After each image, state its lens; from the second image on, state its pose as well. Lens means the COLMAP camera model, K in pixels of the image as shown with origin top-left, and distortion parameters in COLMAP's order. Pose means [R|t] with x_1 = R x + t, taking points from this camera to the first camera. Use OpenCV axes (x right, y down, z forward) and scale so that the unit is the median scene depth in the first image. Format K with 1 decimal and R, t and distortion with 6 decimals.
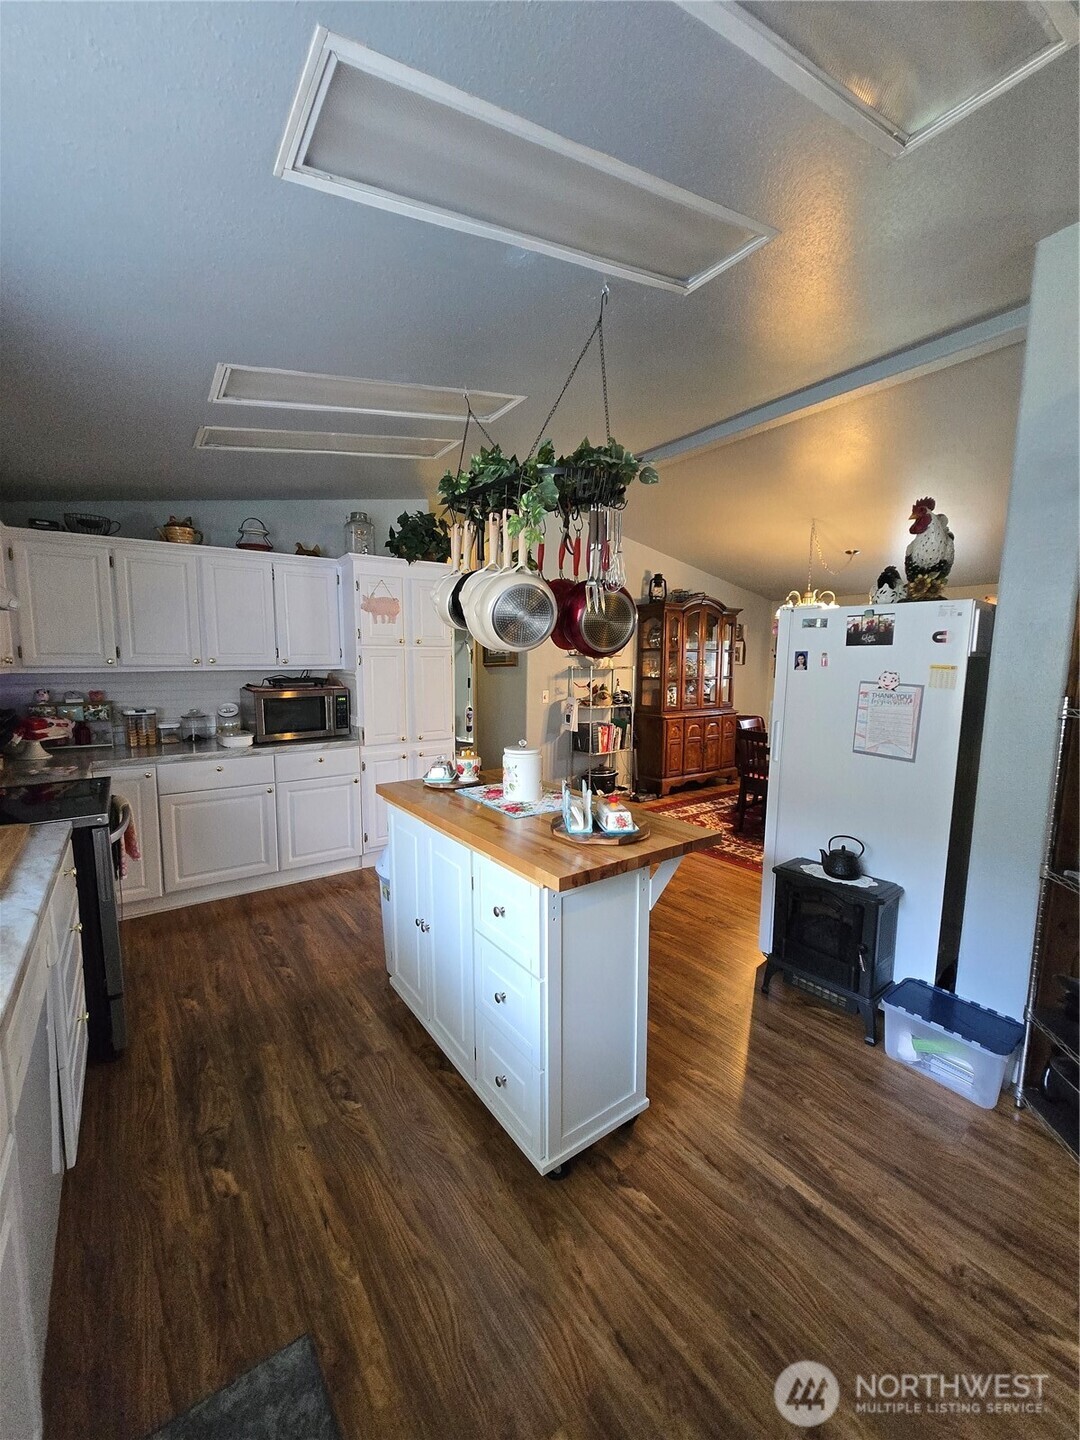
lens RADIAL K [[559.6, 0, 531.7], [0, 559.6, 722.8], [0, 0, 1]] dist [0.000207, -0.001895]
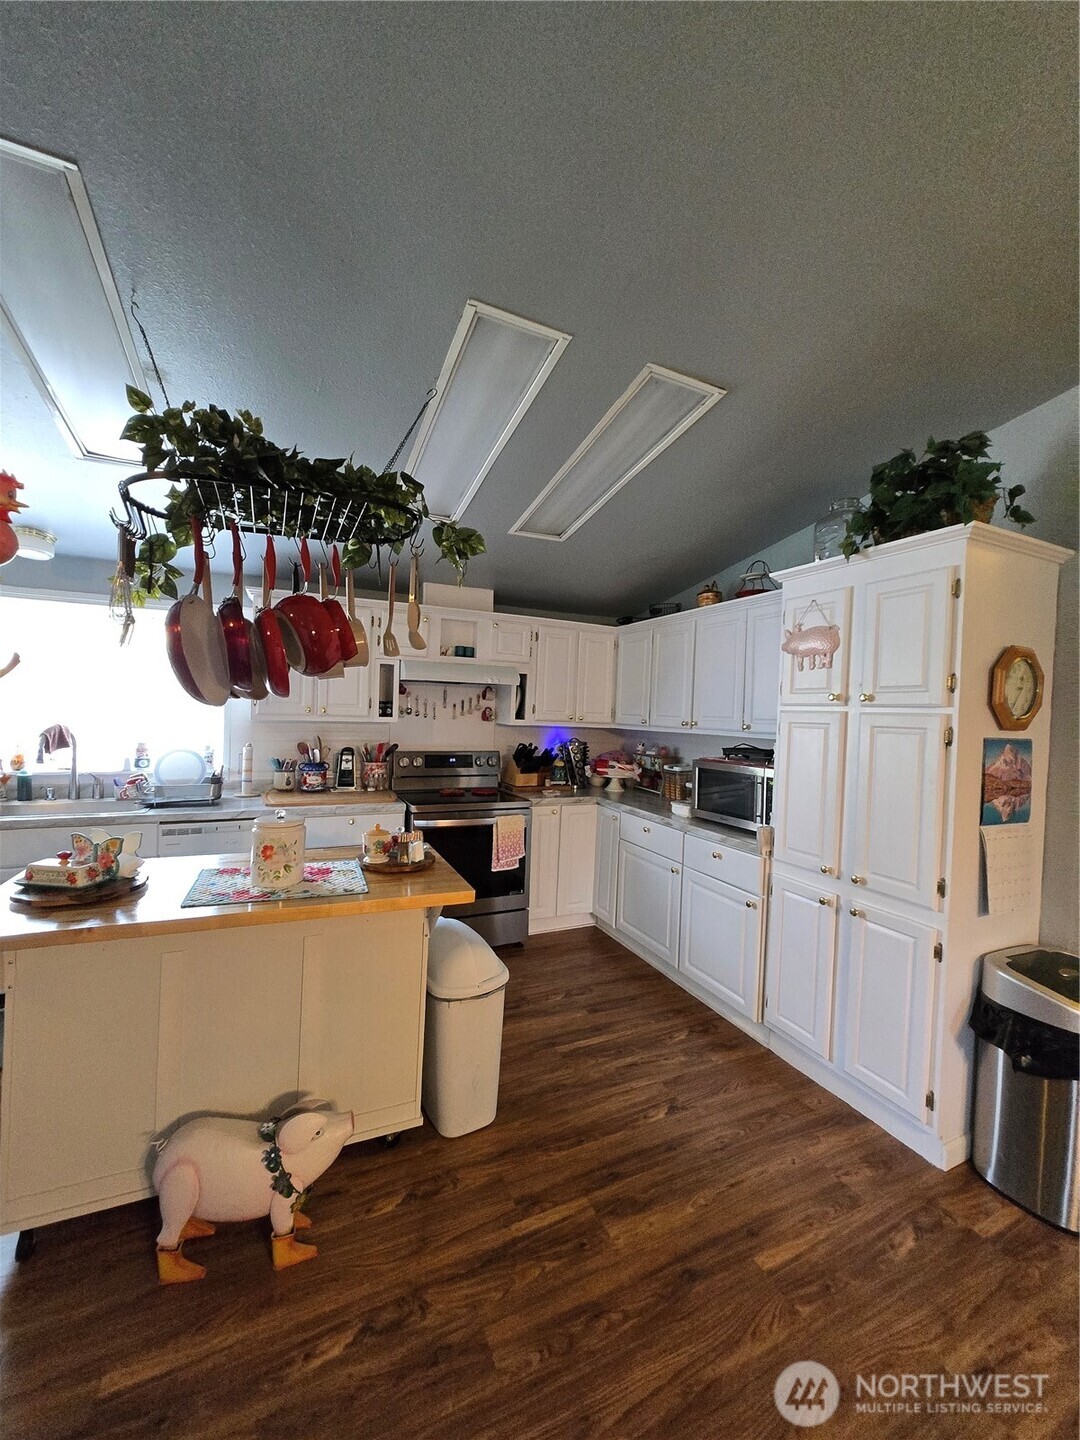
lens RADIAL K [[559.6, 0, 531.7], [0, 559.6, 722.8], [0, 0, 1]] dist [0.000207, -0.001895]
pose [[-0.192937, 0.010572, -0.981154, 0.636509], [-0.149651, 0.987926, 0.040073, -0.160544], [0.969732, 0.154562, -0.189025, 1.336303]]
